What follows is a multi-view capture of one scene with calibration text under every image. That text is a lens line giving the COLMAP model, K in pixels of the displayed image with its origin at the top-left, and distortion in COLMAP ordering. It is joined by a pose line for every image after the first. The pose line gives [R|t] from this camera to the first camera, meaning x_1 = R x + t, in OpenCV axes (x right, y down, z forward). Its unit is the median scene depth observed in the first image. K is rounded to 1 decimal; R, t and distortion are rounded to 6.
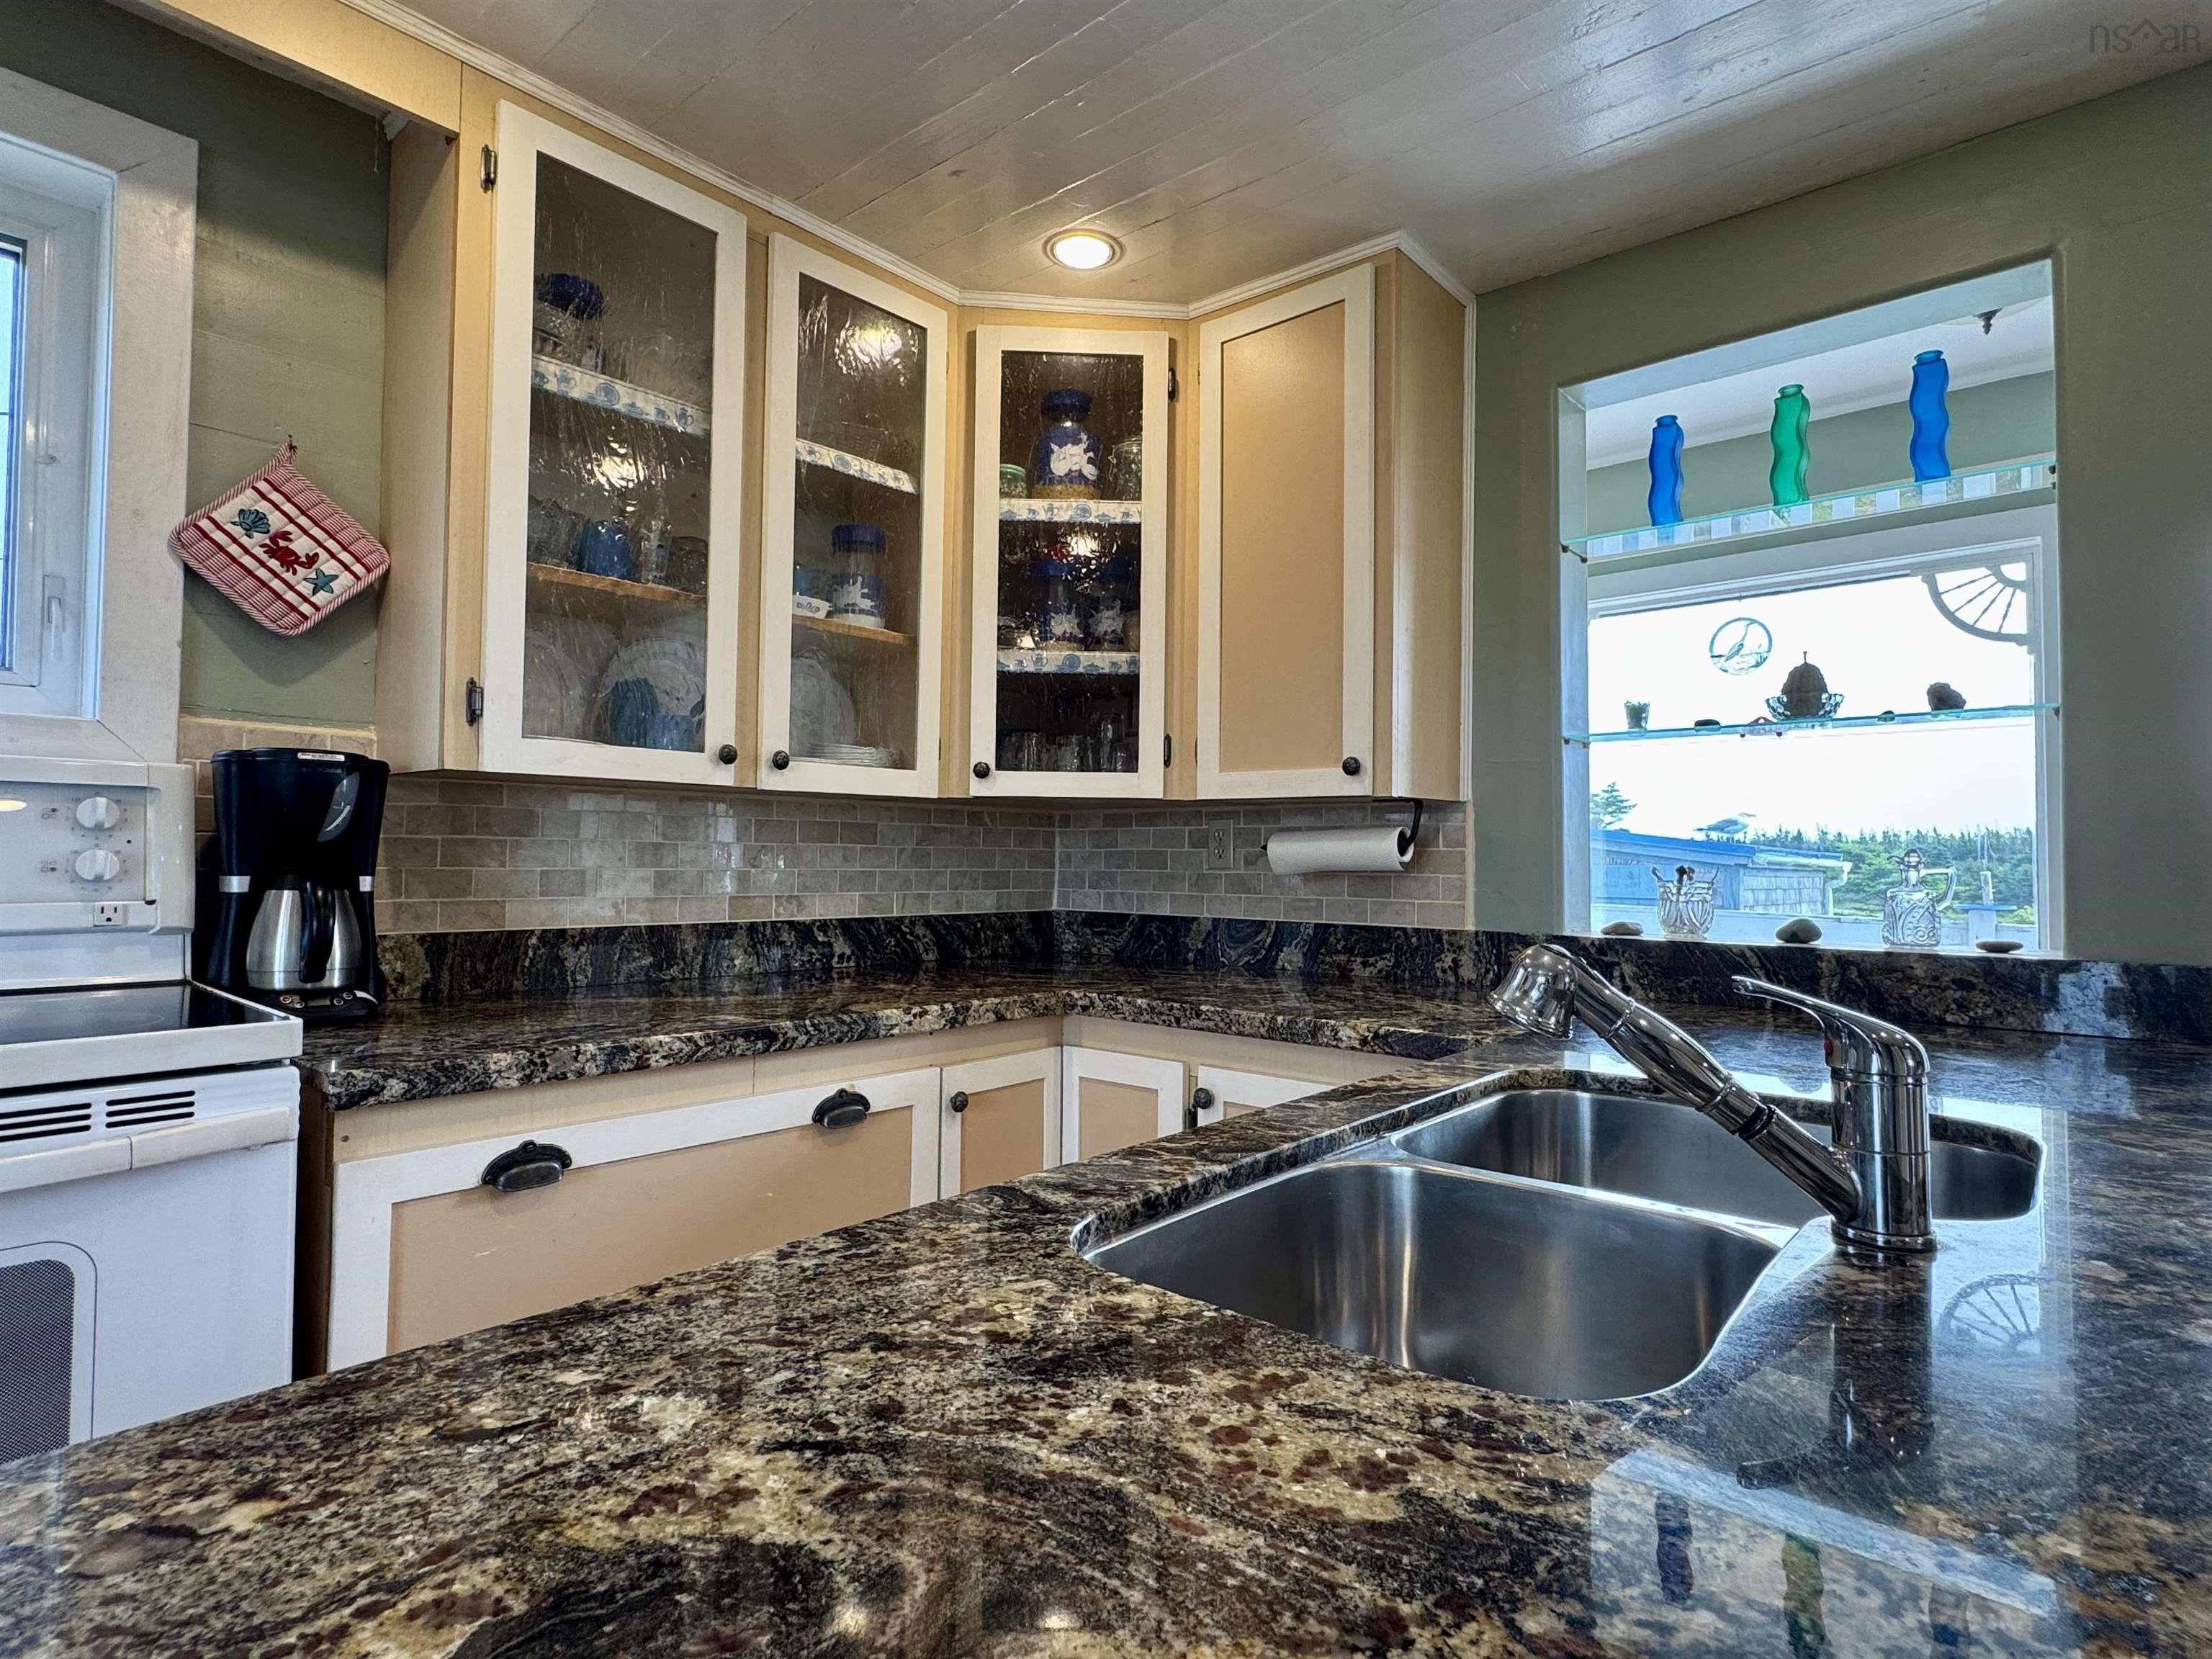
lens RADIAL K [[1132.3, 0, 1096.8], [0, 1132.3, 829.3], [0, 0, 1]] dist [-0.003018, 0.001193]
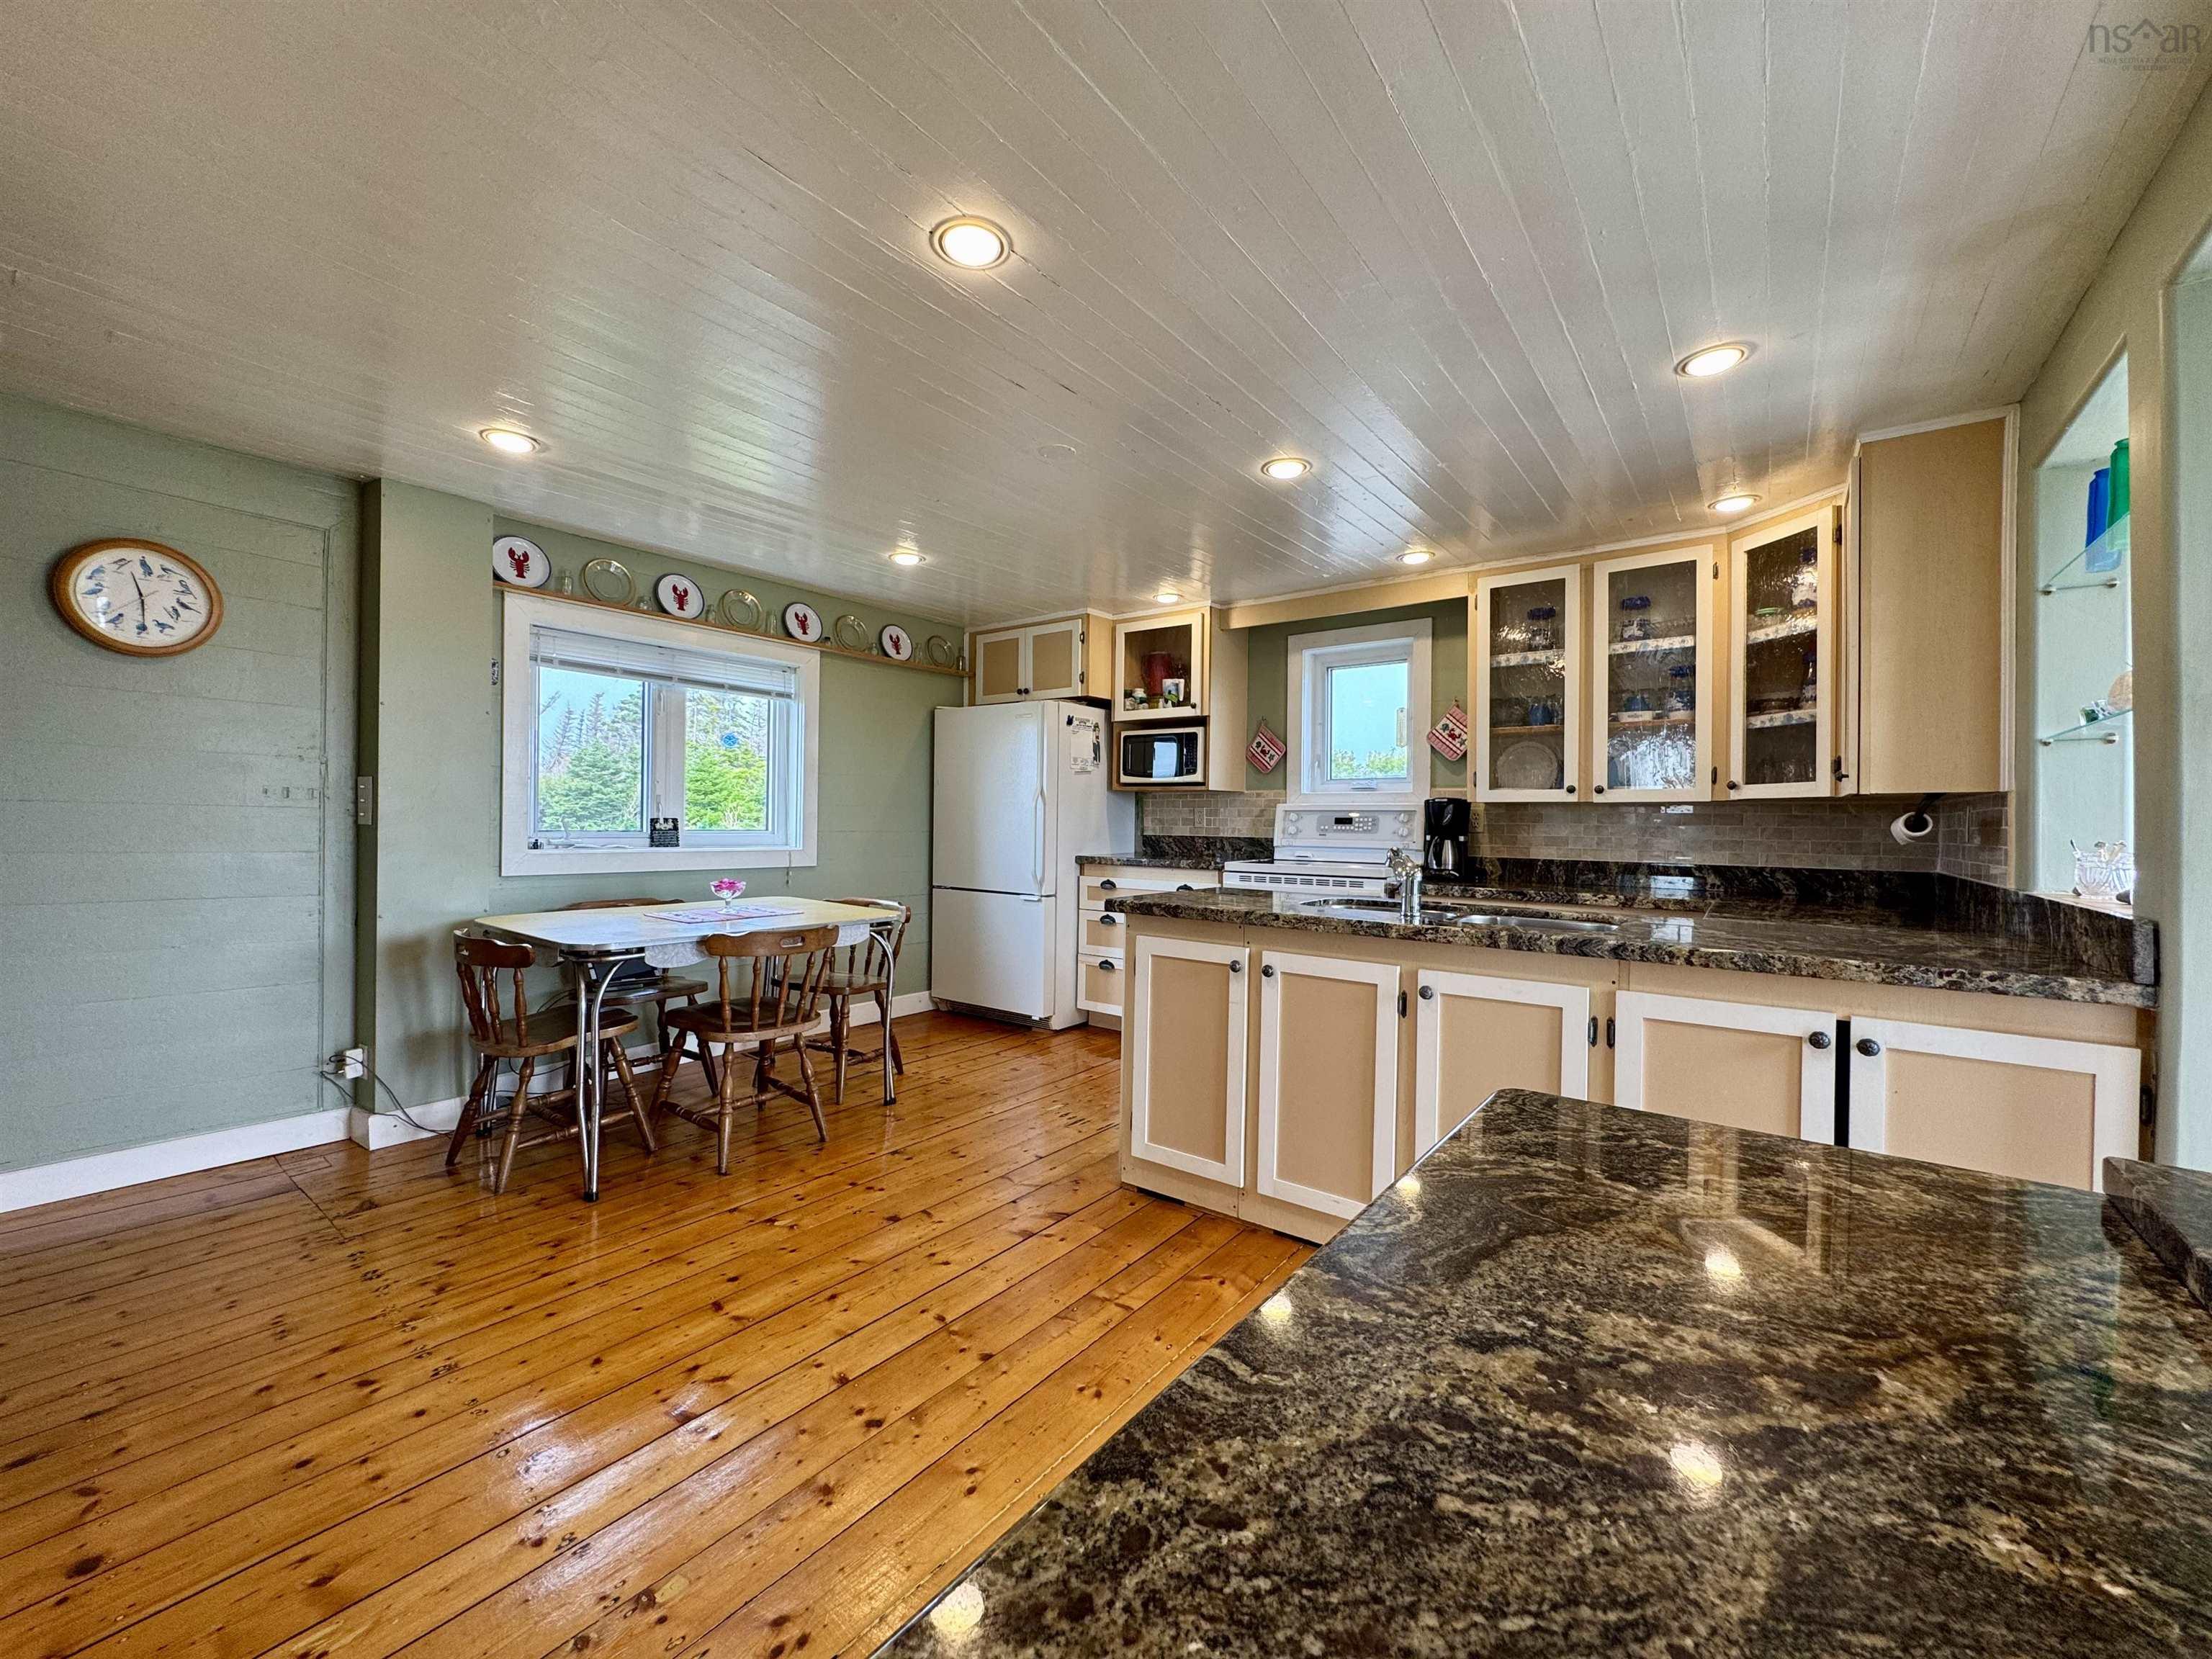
lens RADIAL K [[884.4, 0, 1102.4], [0, 884.4, 819.2], [0, 0, 1]] dist [-0.002743, 0.000123]
pose [[0.072871, -0.010465, -0.997286, 1.435377], [0.013086, 0.999869, -0.009536, 0.003748], [0.997256, -0.012356, 0.072998, -0.147226]]
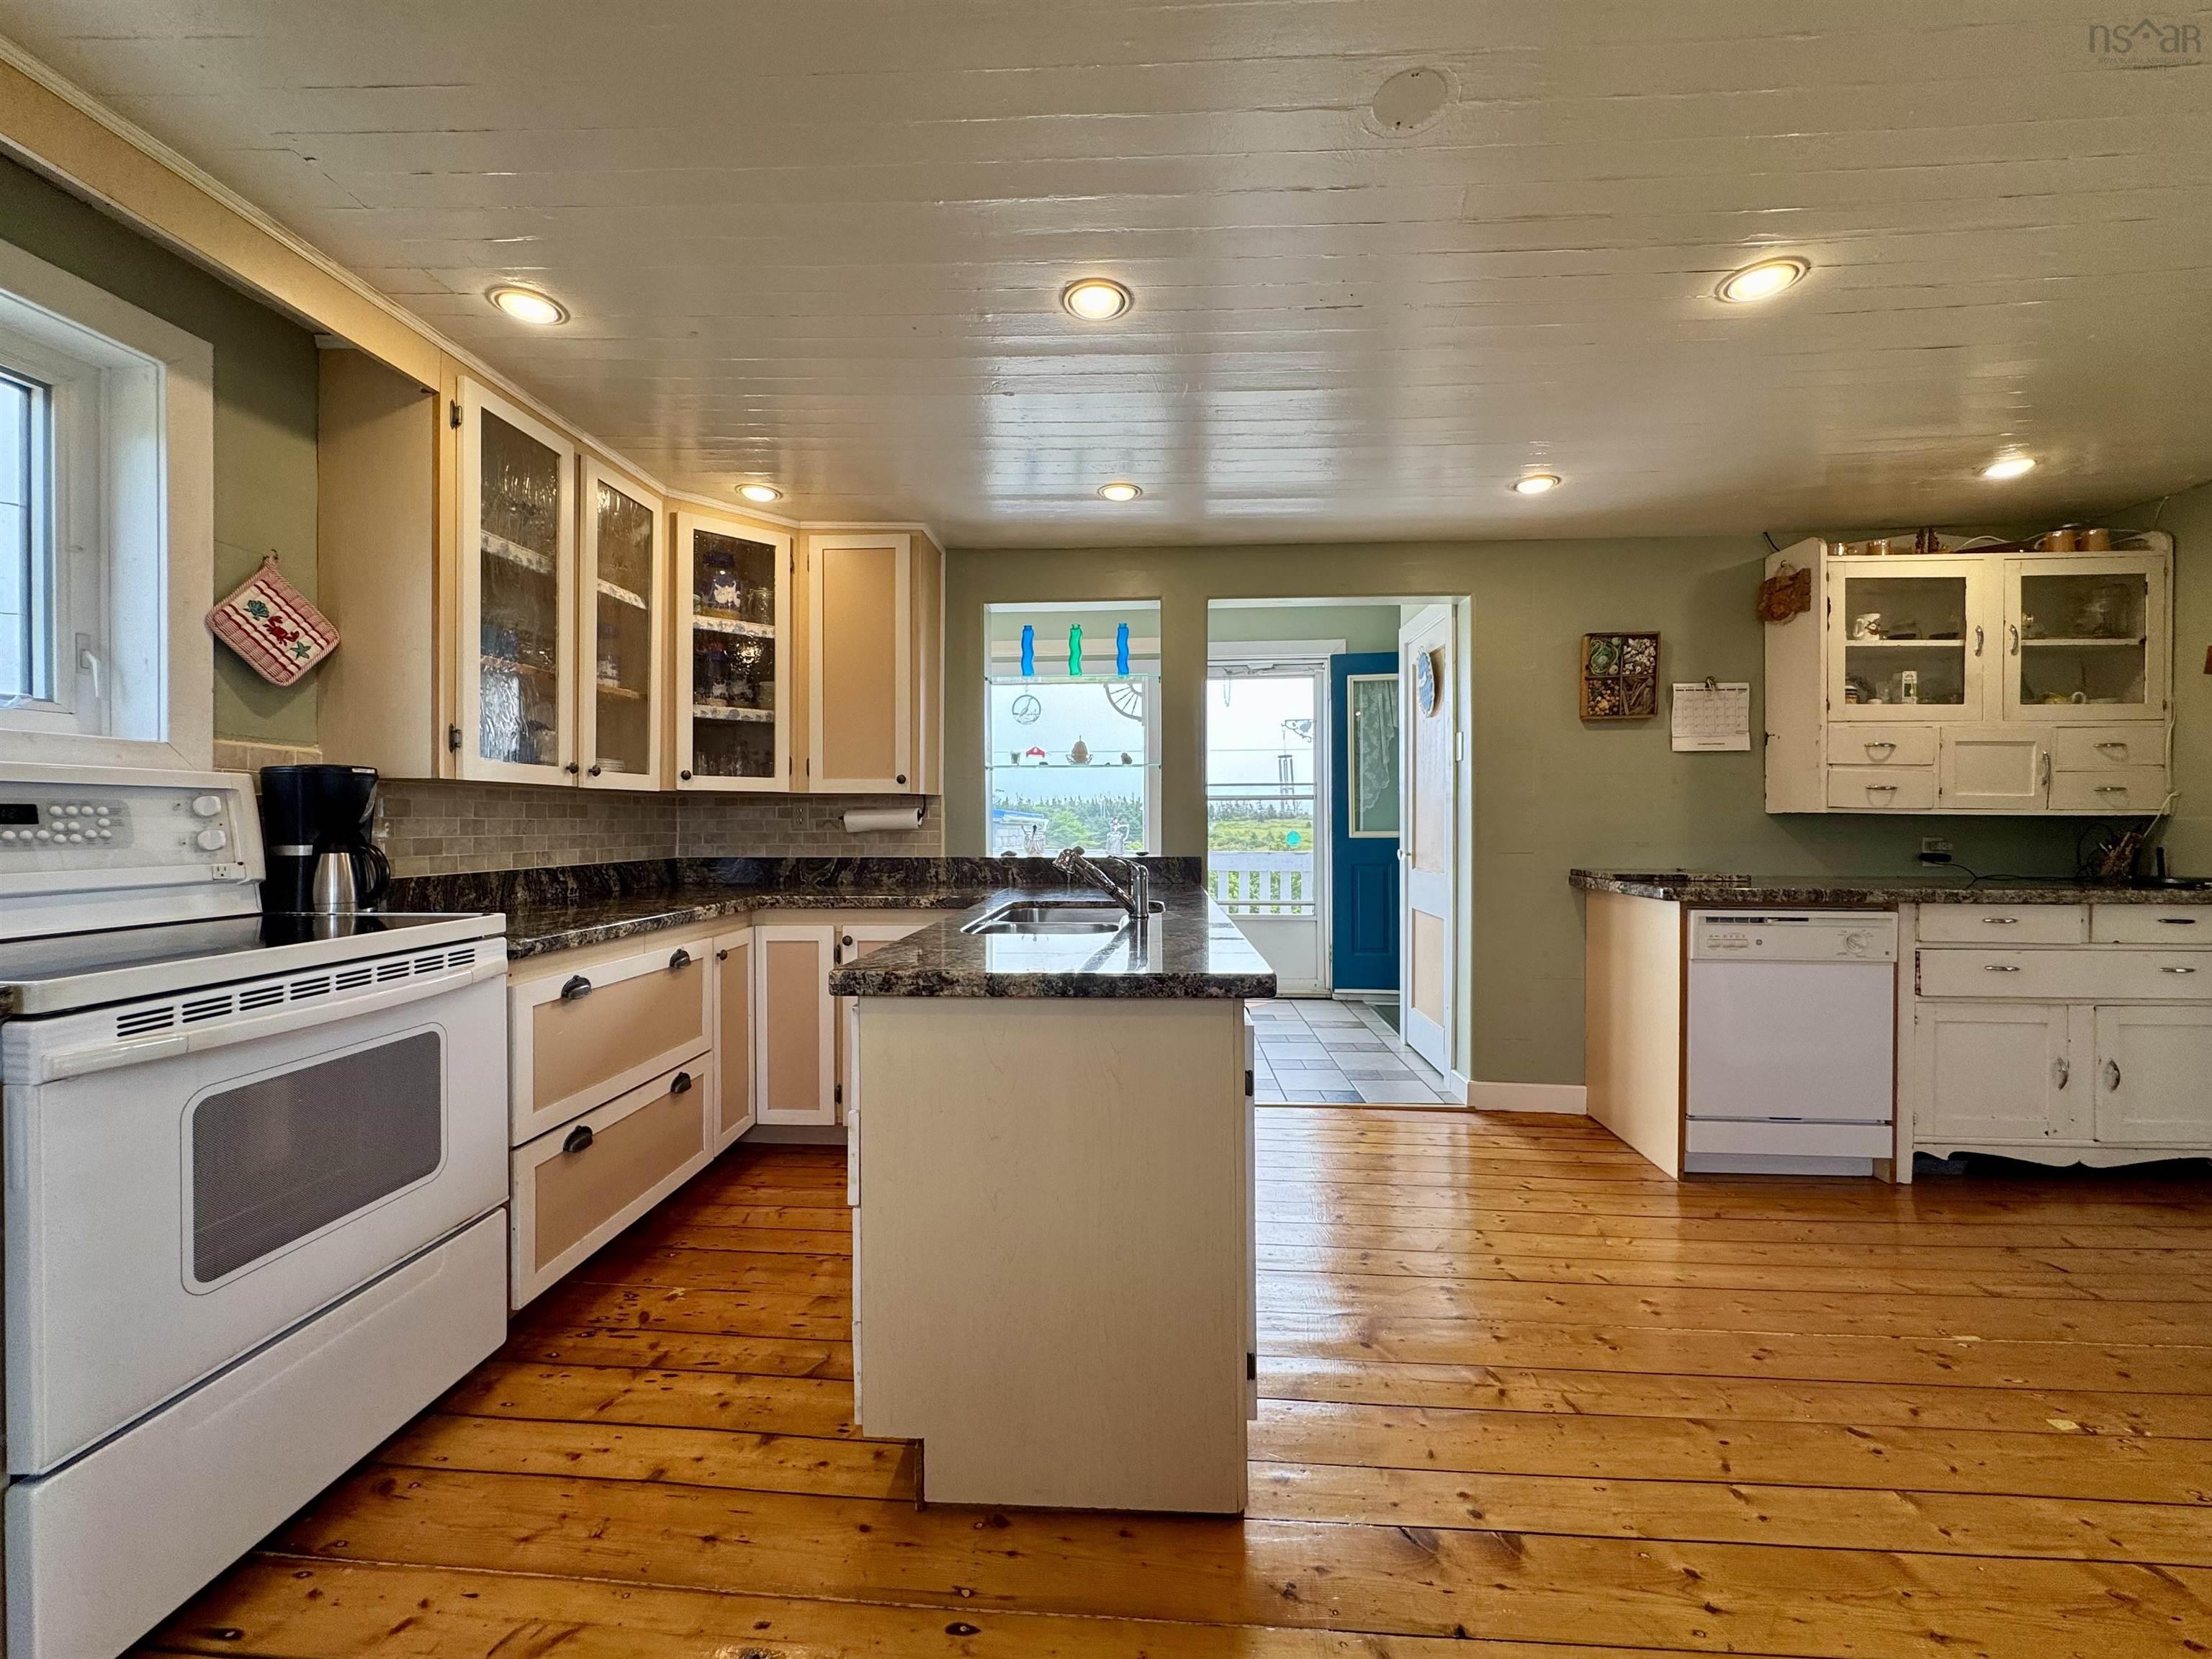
lens RADIAL K [[884.4, 0, 1109.8], [0, 884.4, 826.7], [0, 0, 1]] dist [-0.002743, 0.000123]
pose [[0.781916, -0.015799, 0.623184, -0.497210], [-0.006376, 0.999424, 0.033338, -0.025643], [-0.623351, -0.030041, 0.781365, -0.515738]]
